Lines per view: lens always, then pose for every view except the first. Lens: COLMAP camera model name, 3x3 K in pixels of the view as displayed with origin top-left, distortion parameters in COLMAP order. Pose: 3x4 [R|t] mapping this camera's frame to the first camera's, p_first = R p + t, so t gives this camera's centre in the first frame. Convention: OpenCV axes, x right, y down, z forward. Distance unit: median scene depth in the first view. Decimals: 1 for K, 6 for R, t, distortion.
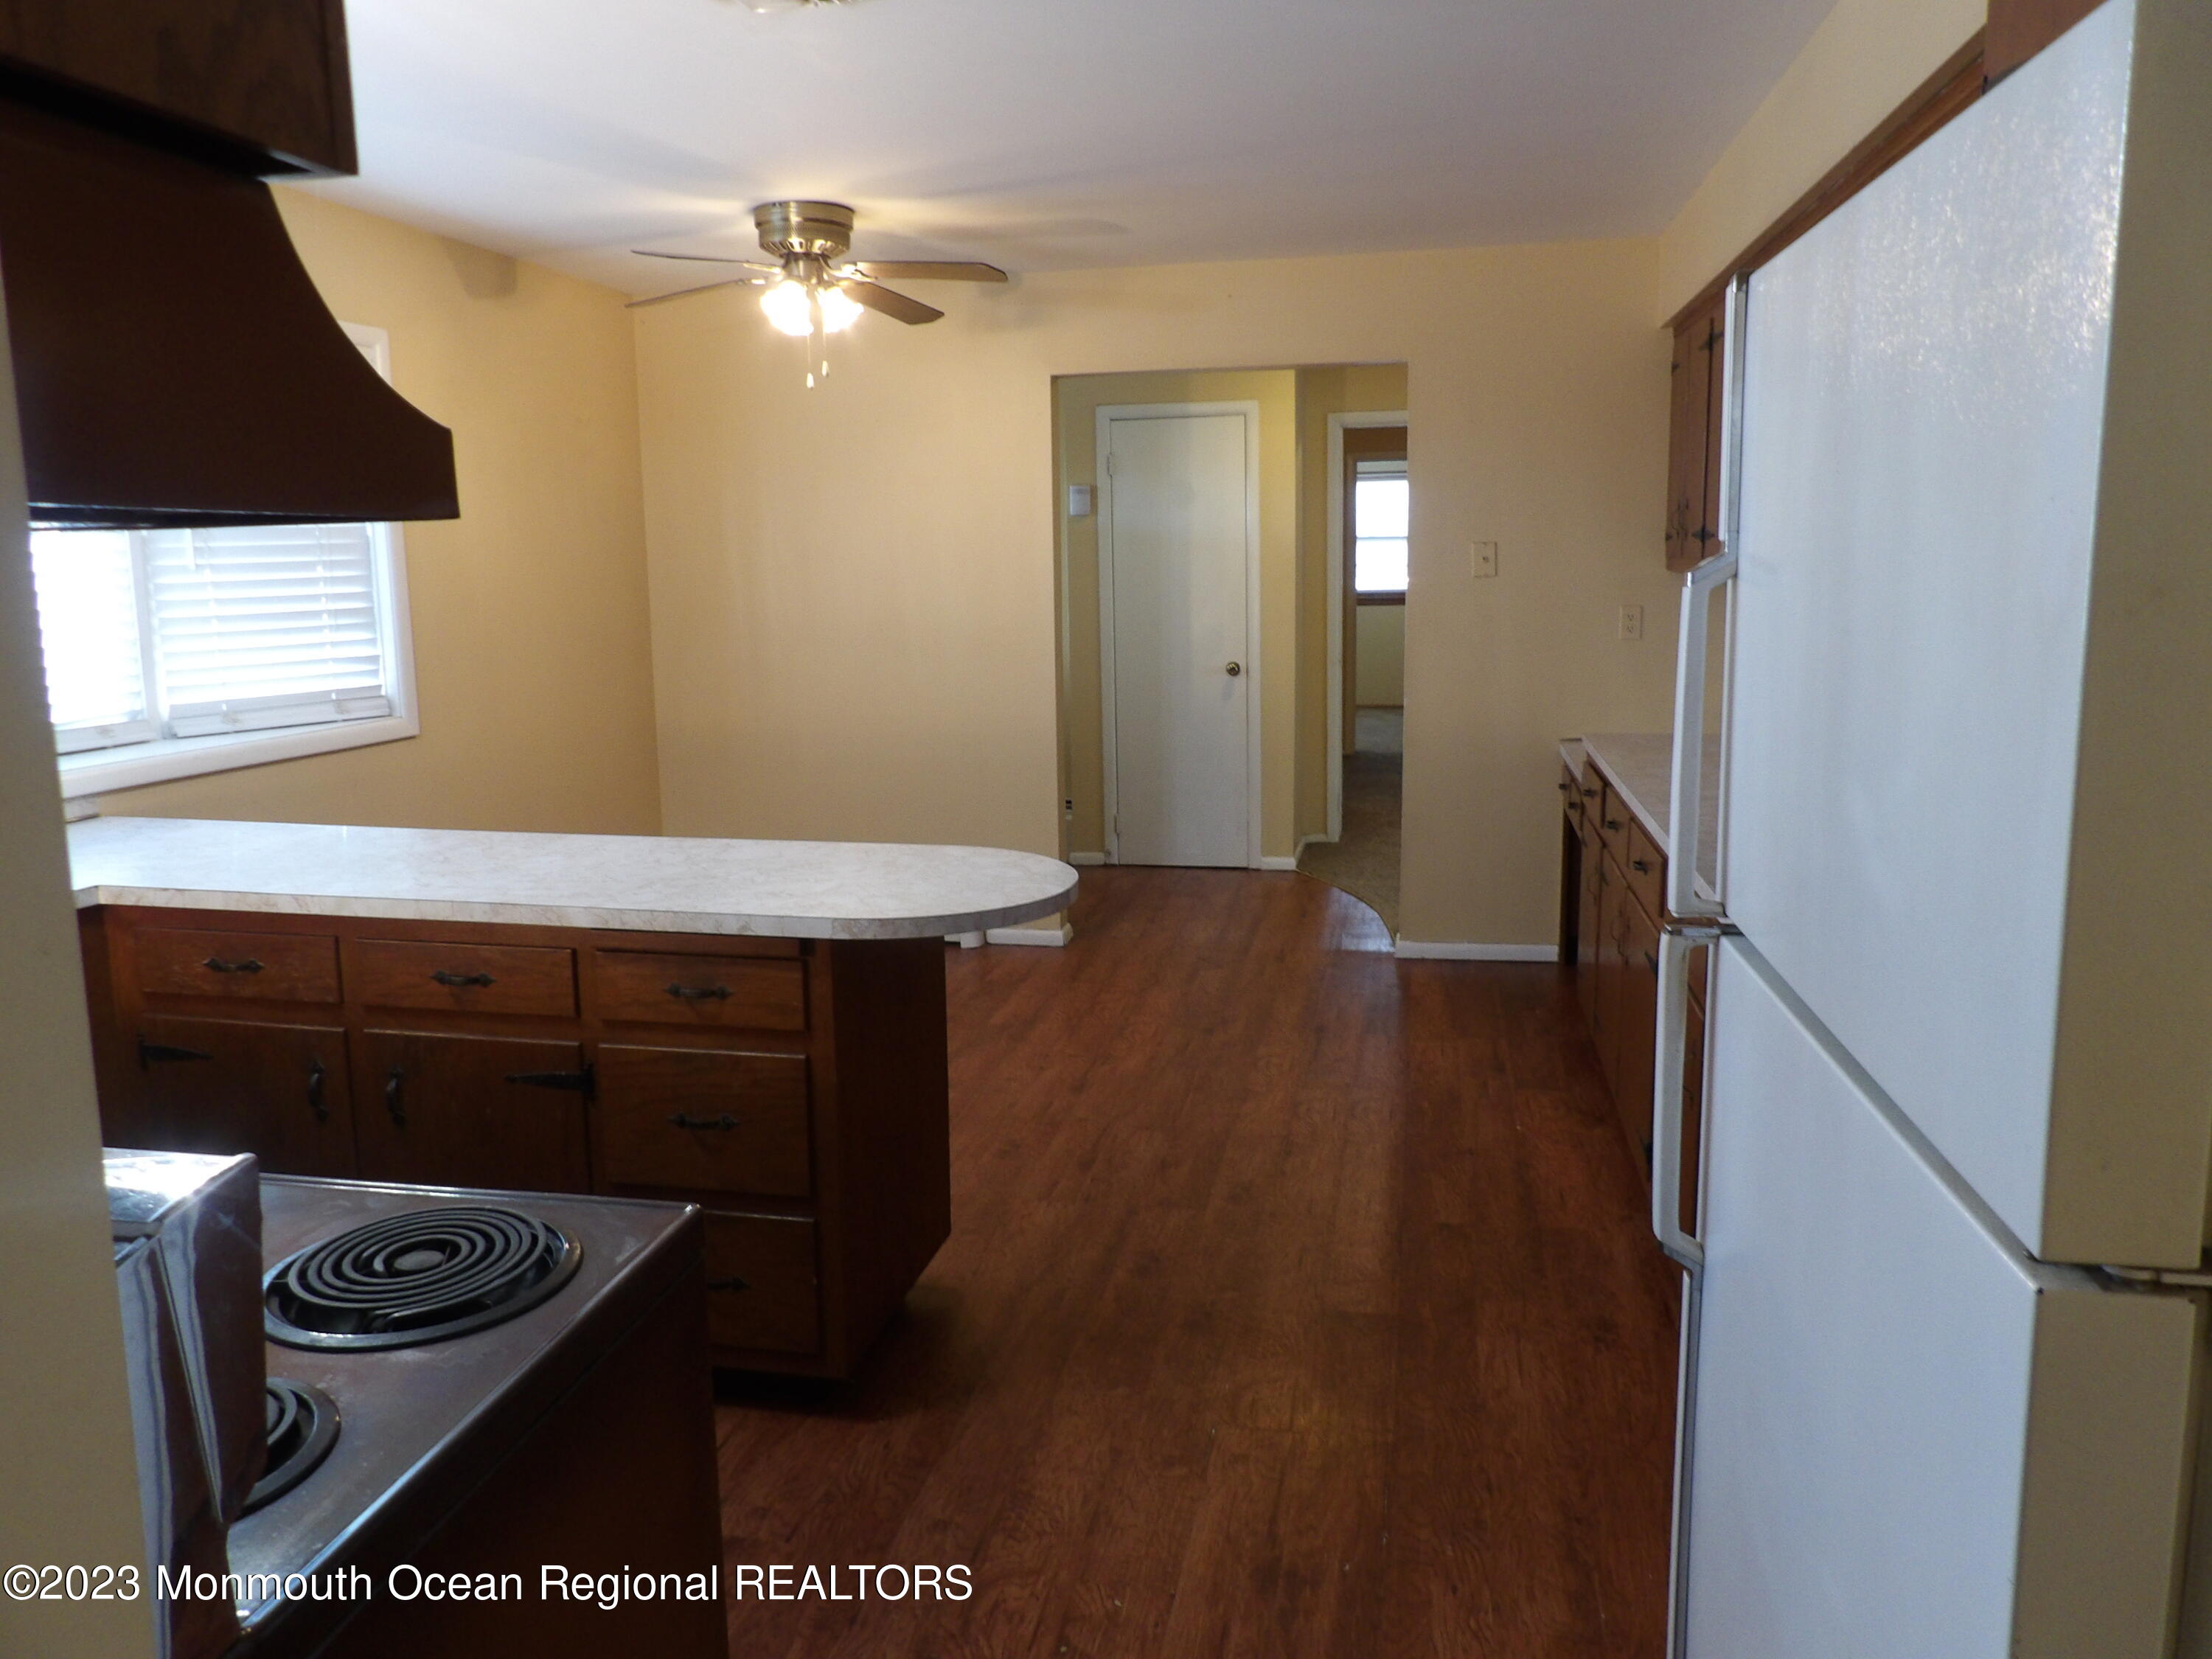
lens RADIAL K [[1603.4, 0, 1094.3], [0, 1603.4, 831.4], [0, 0, 1]] dist [-0.030756, 0.046723]
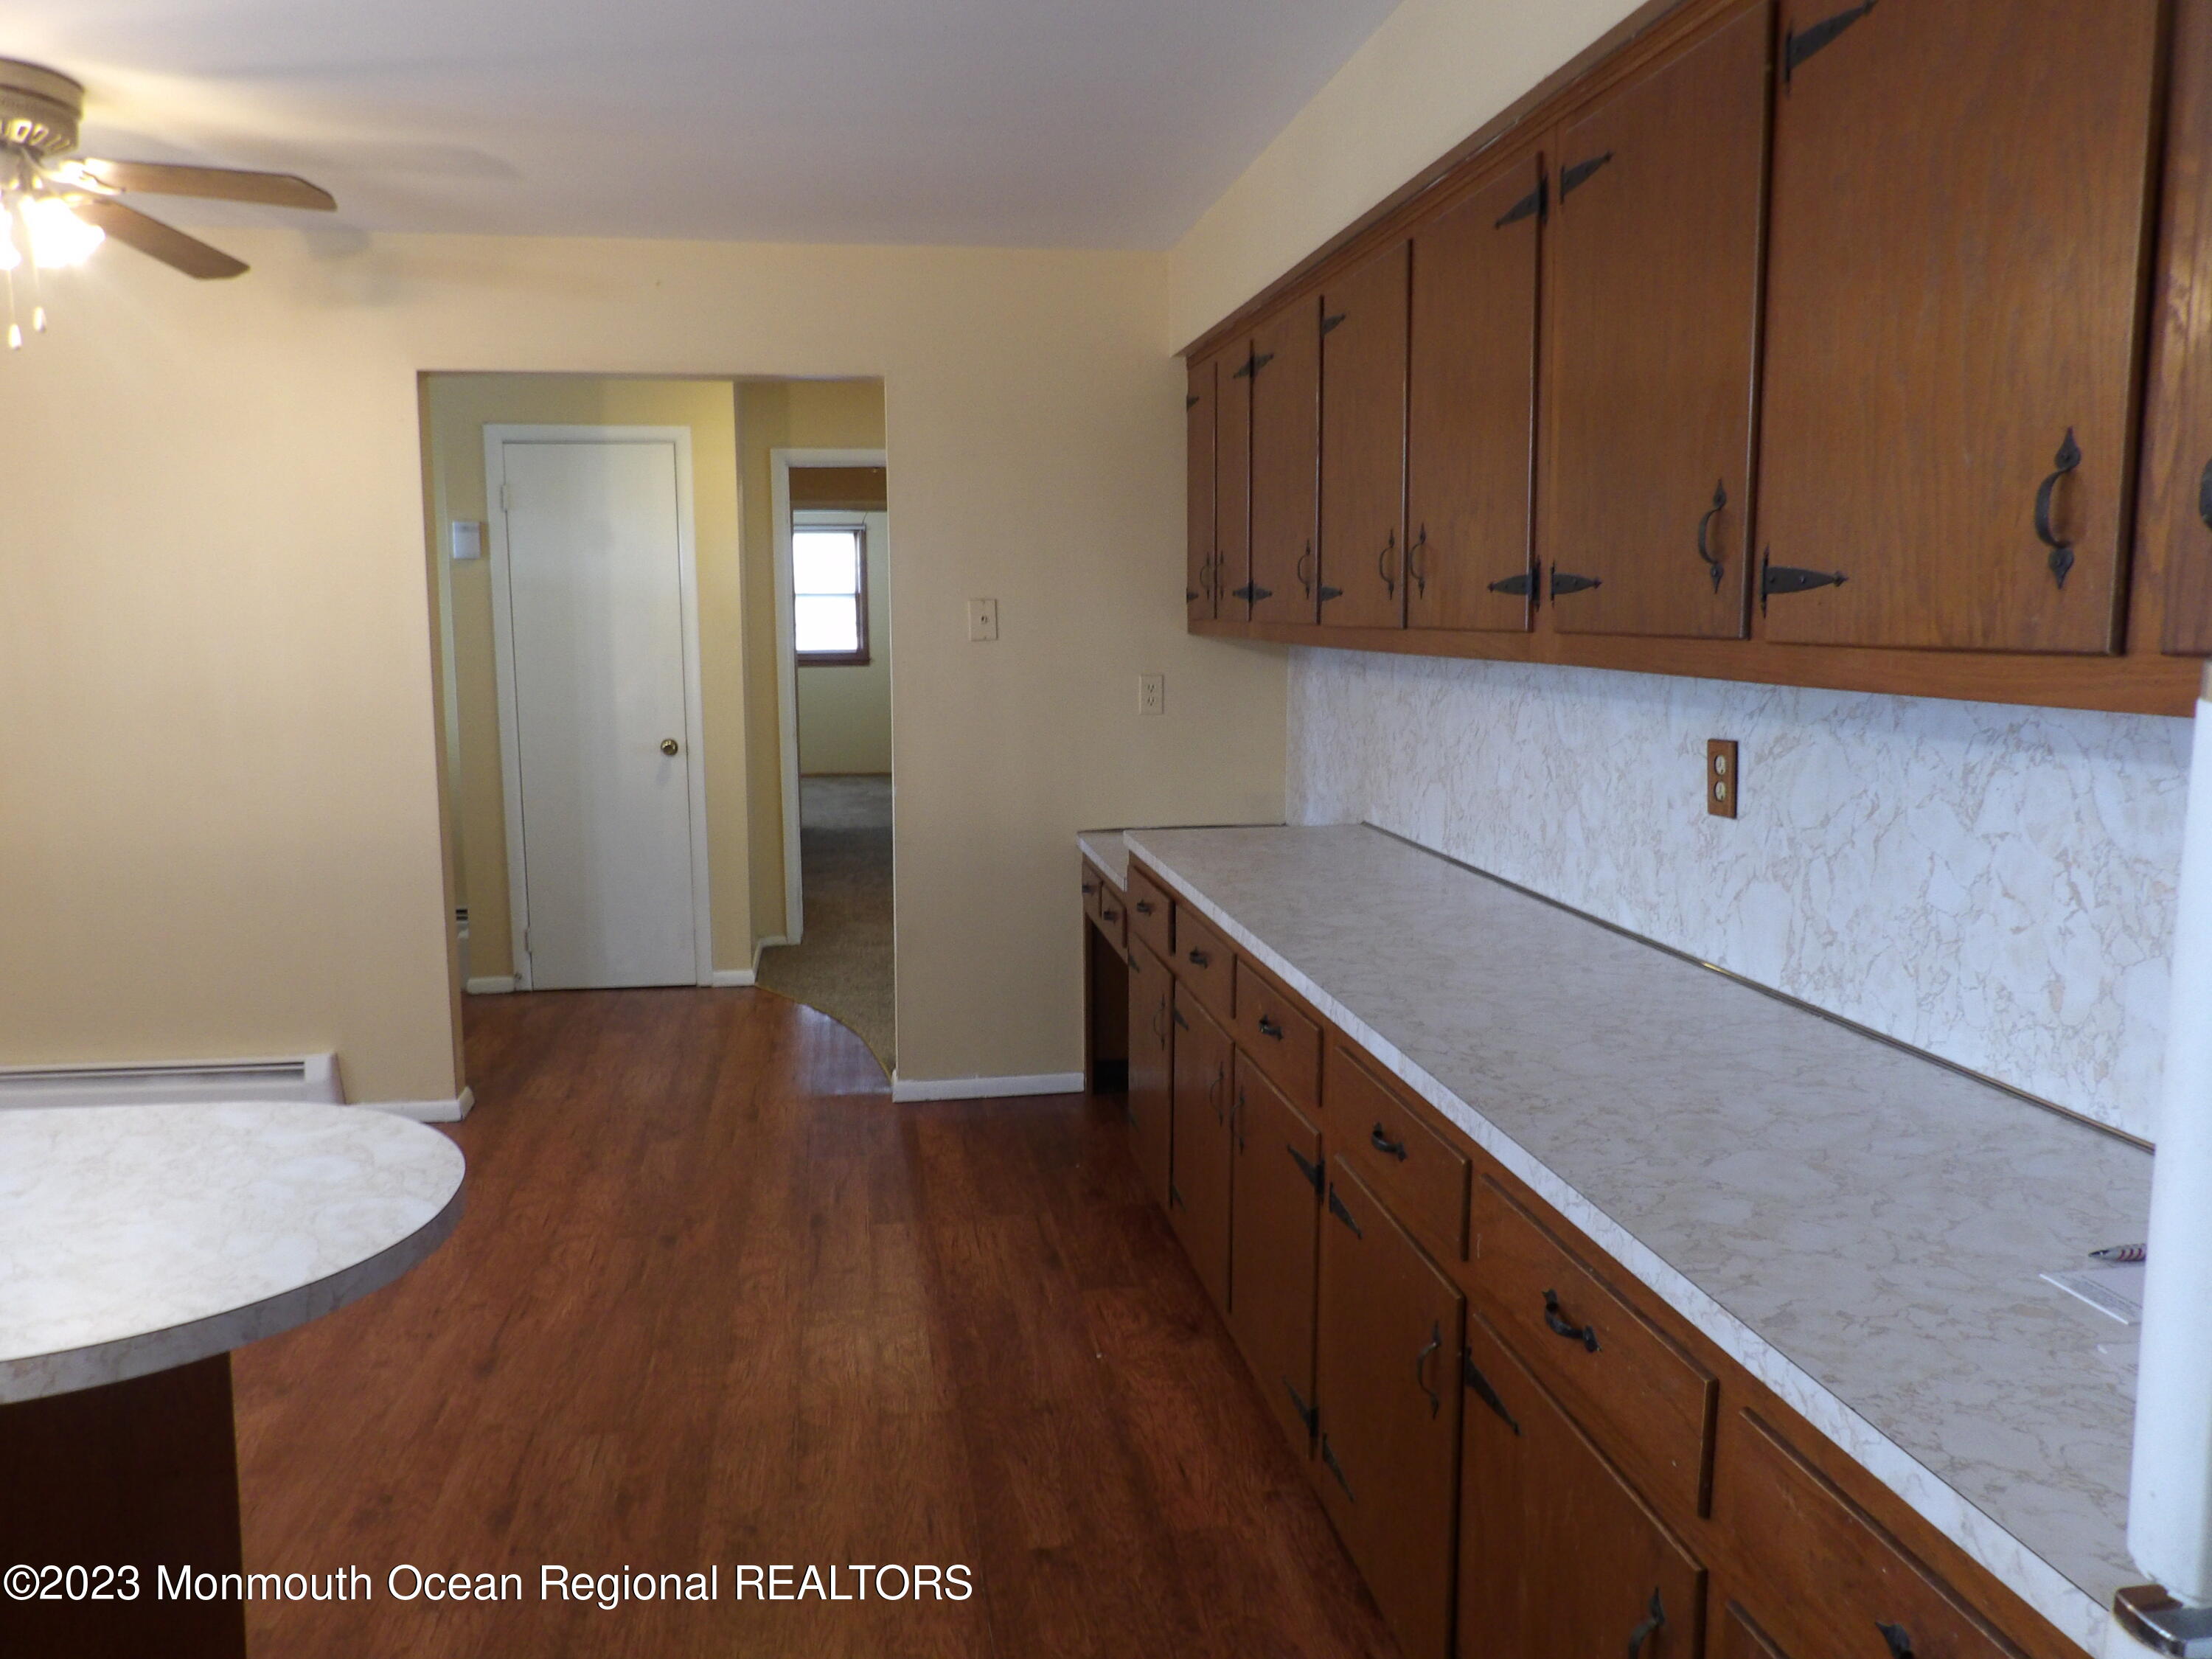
lens RADIAL K [[1603.4, 0, 1094.3], [0, 1603.4, 831.4], [0, 0, 1]] dist [-0.030756, 0.046723]
pose [[0.936449, -0.032201, 0.349323, 0.002444], [0.044839, 0.998598, -0.028151, -0.034445], [-0.347927, 0.042025, 0.936579, 0.208536]]
